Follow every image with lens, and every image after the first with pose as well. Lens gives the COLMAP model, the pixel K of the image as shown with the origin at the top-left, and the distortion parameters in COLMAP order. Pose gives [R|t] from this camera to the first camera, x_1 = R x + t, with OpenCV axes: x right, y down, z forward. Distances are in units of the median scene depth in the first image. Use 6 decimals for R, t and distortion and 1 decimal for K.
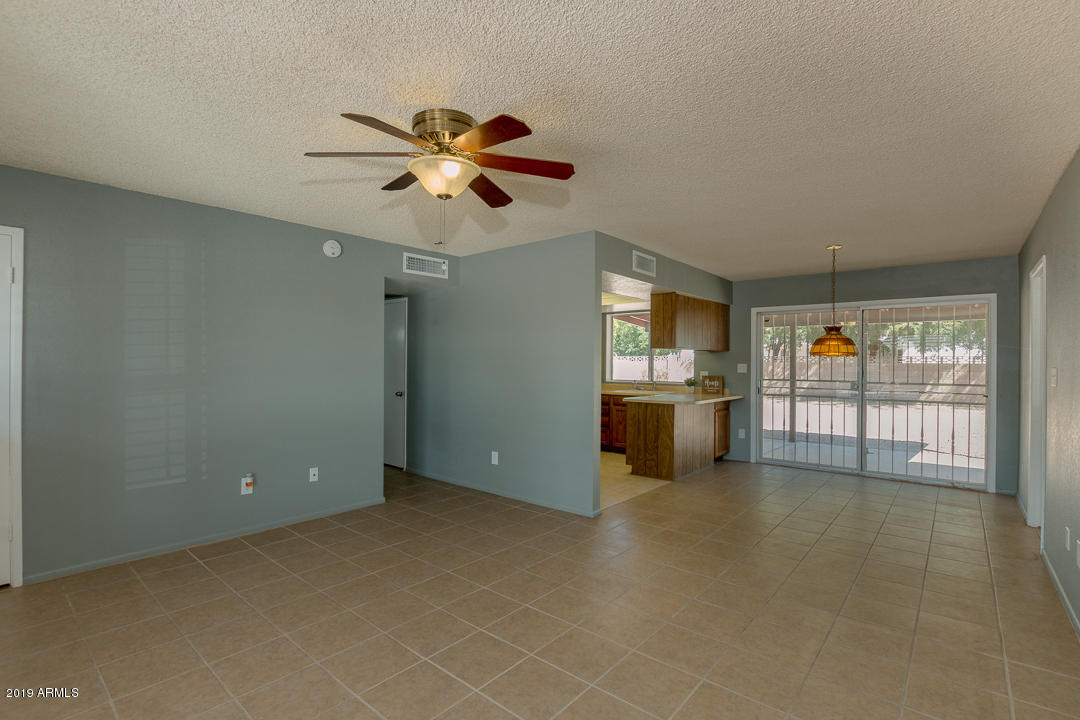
lens RADIAL K [[500.6, 0, 536.7], [0, 500.6, 361.7], [0, 0, 1]] dist [-0.024111, -0.000472]
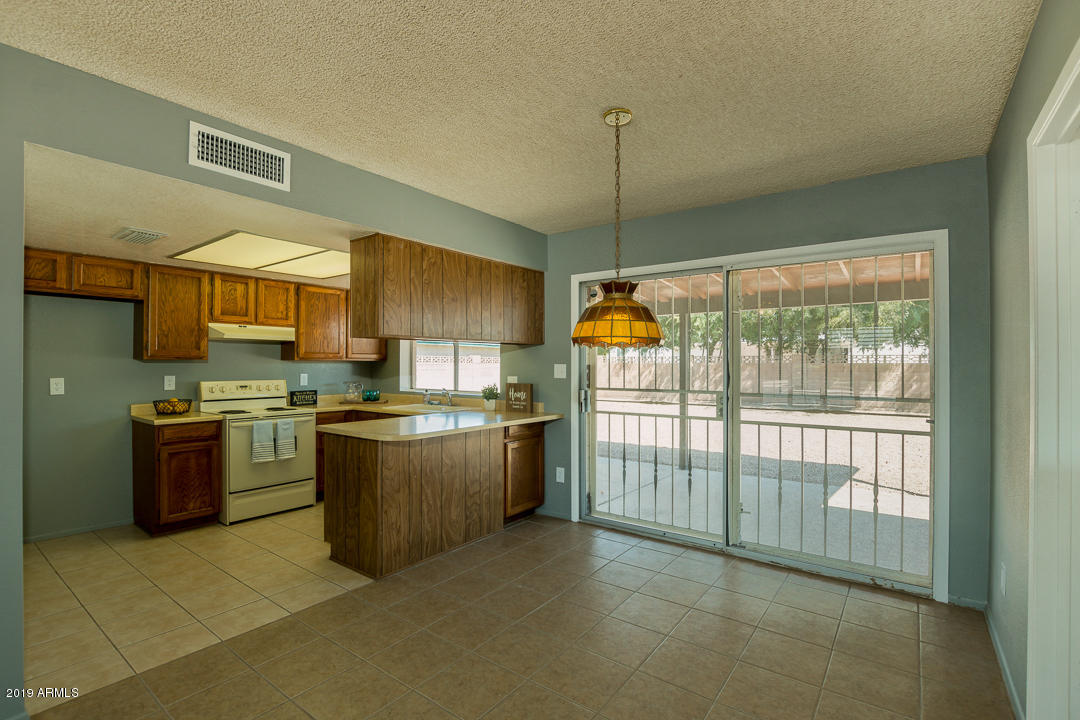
lens RADIAL K [[500.6, 0, 536.7], [0, 500.6, 361.7], [0, 0, 1]] dist [-0.024111, -0.000472]
pose [[0.997990, -0.006124, 0.063073, 0.347652], [0.006436, 0.999968, -0.004741, 0.004151], [-0.063042, 0.005137, 0.997998, 0.374763]]
